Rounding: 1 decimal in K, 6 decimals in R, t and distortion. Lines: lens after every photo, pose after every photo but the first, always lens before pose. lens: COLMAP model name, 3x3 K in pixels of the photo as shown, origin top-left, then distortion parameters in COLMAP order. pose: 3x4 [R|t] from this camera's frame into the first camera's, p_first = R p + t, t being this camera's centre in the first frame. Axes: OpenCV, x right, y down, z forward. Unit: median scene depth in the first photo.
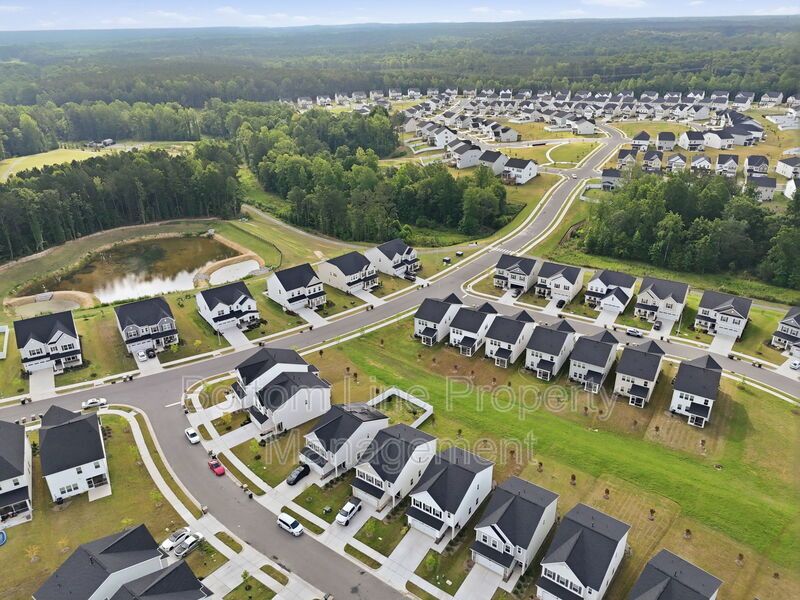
lens RADIAL K [[531.6, 0, 400.0], [0, 531.6, 300.0], [0, 0, 1]] dist [0.046368, -0.041344]
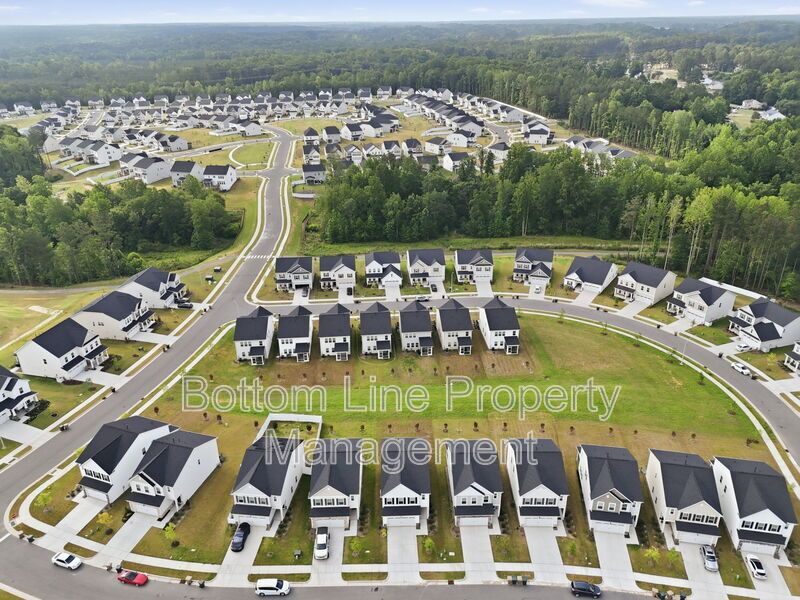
lens RADIAL K [[531.6, 0, 400.0], [0, 531.6, 300.0], [0, 0, 1]] dist [0.046368, -0.041344]
pose [[0.831875, -0.252869, 0.494006, -0.141384], [0.255502, 0.964717, 0.063565, -0.017480], [-0.492649, 0.073341, 0.867132, 0.036017]]
